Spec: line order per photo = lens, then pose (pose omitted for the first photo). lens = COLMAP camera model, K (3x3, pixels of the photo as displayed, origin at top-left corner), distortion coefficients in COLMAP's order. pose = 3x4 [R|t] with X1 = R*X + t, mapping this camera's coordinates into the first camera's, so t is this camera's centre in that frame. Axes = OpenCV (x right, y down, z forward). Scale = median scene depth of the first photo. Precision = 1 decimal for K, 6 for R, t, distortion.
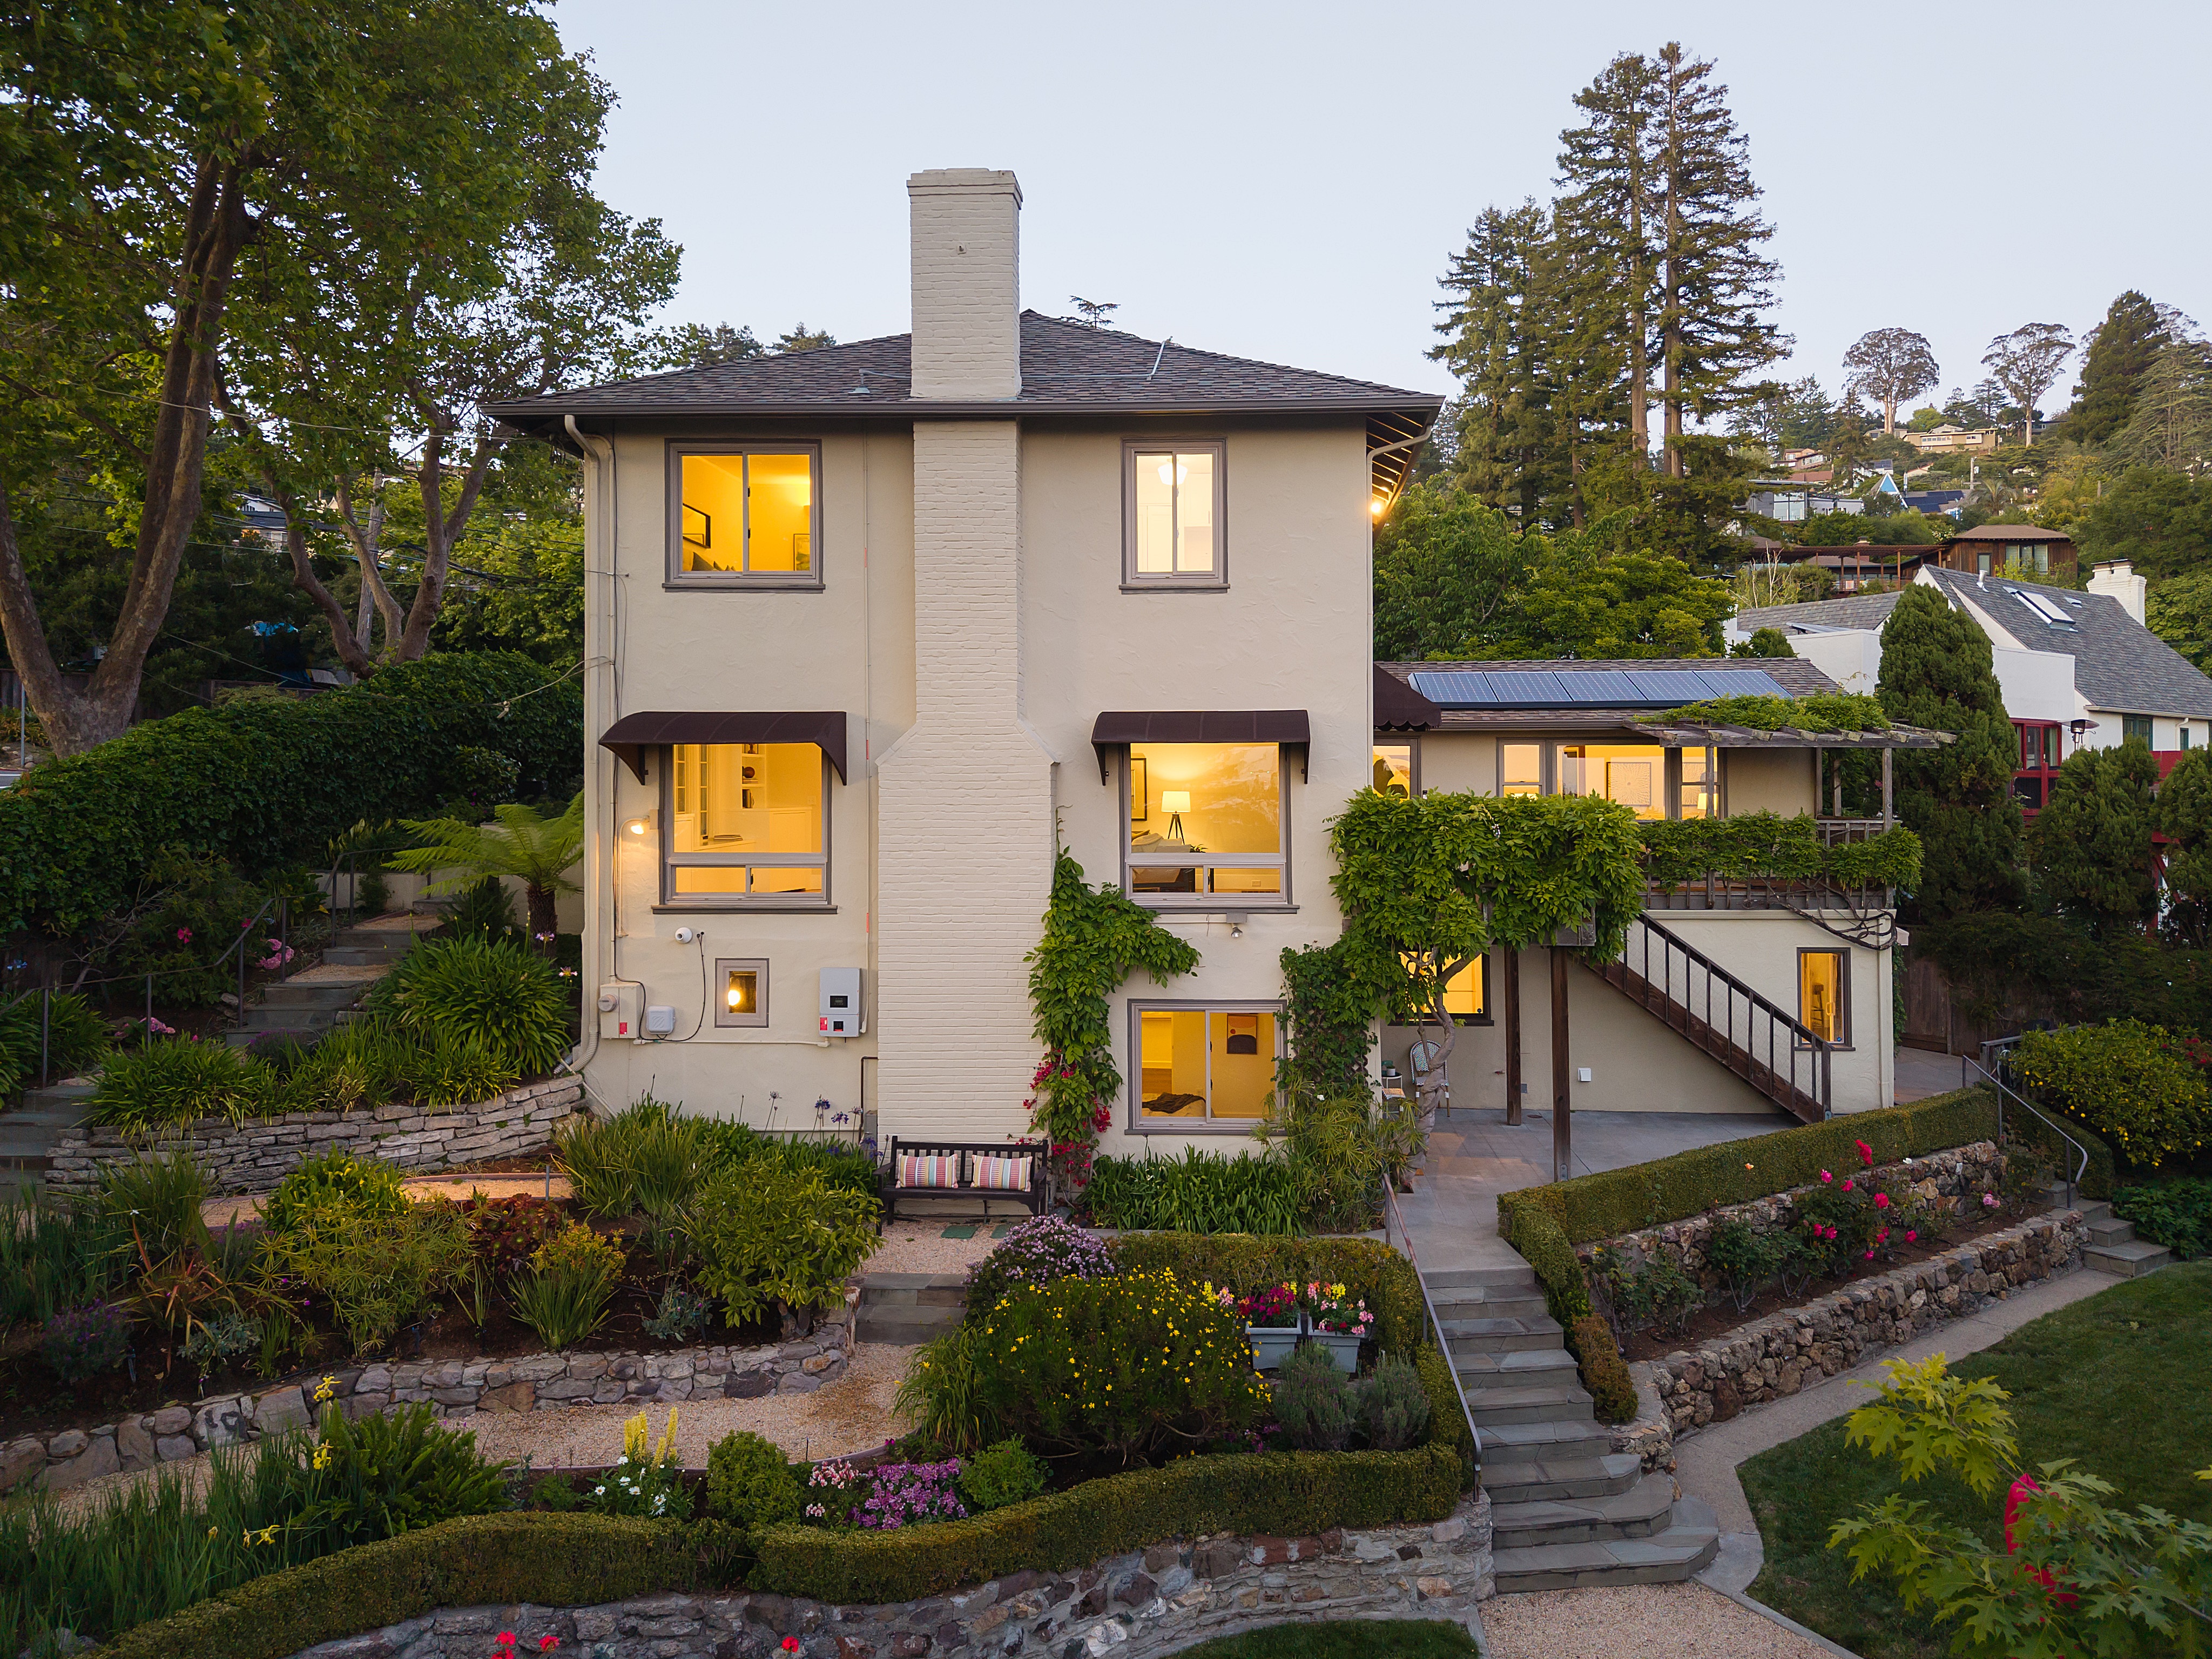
lens RADIAL K [[1546.9, 0, 1187.4], [0, 1546.9, 752.6], [0, 0, 1]] dist [0.008212, -0.001974]
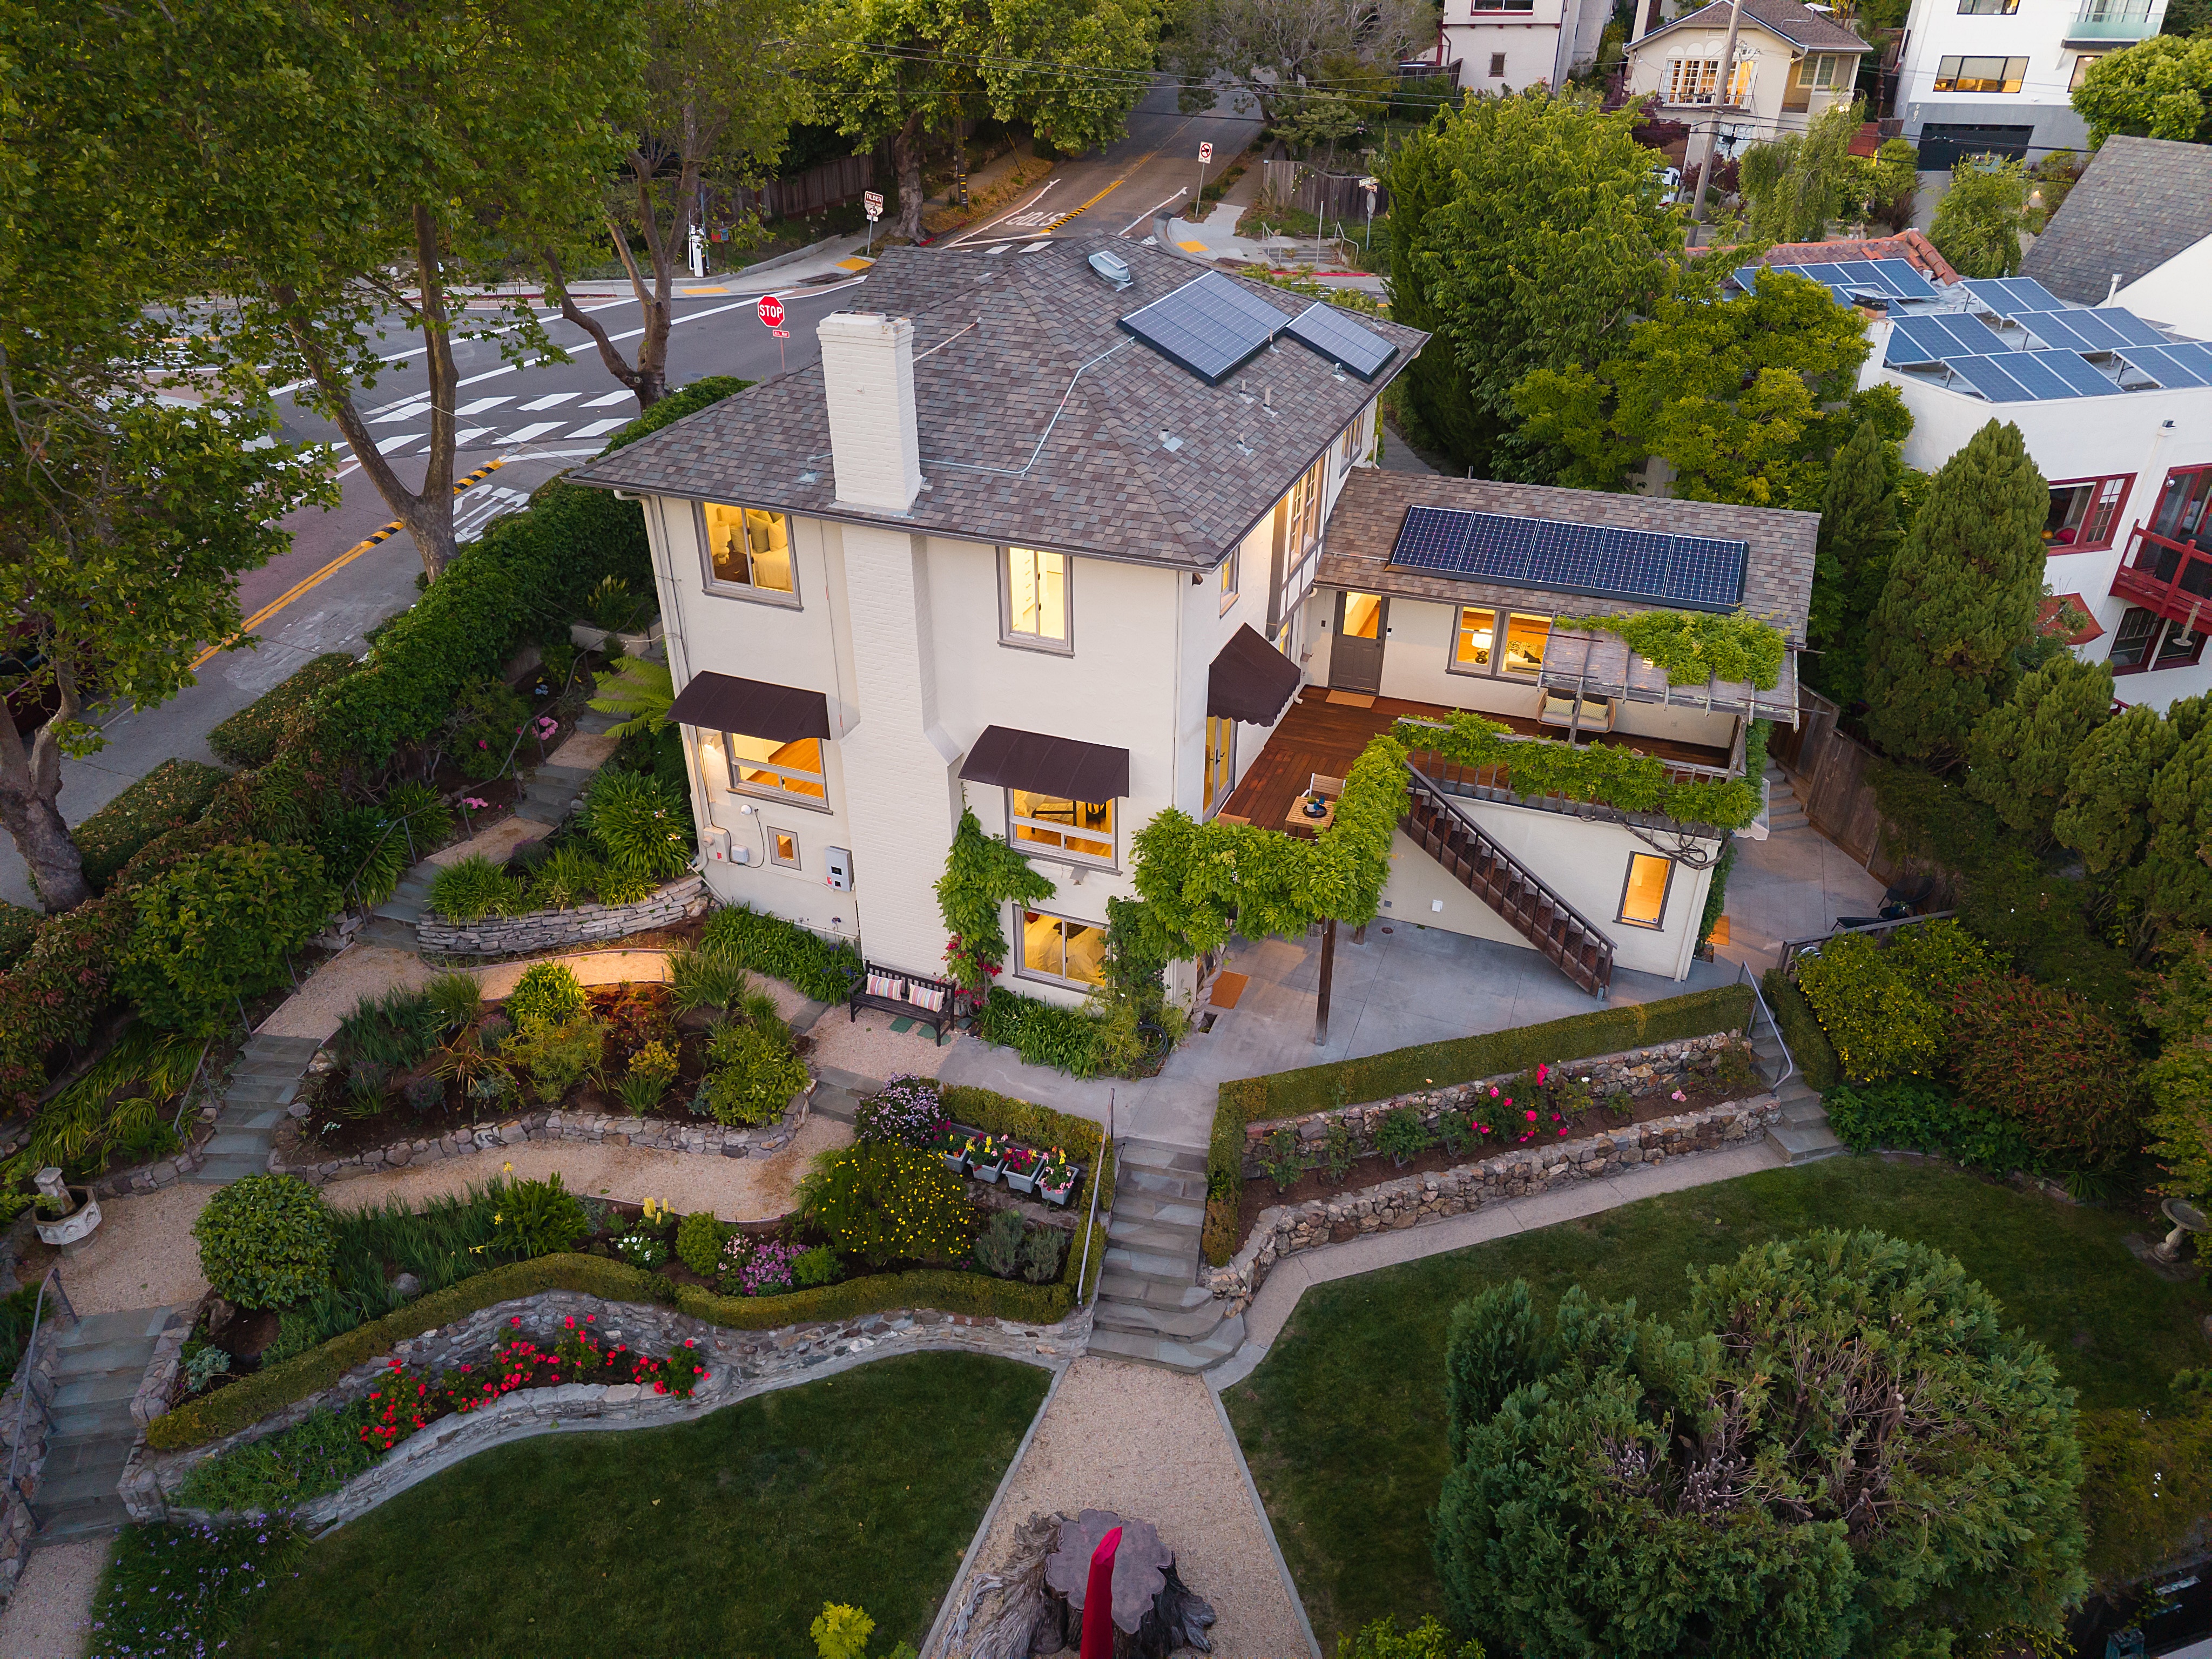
lens RADIAL K [[1531.8, 0, 1102.0], [0, 1531.8, 781.3], [0, 0, 1]] dist [-0.000556, -0.000756]
pose [[0.939523, 0.165831, -0.299660, 0.452104], [0.012286, 0.858075, 0.513378, -0.675040], [0.342265, -0.486012, 0.804144, -0.080675]]
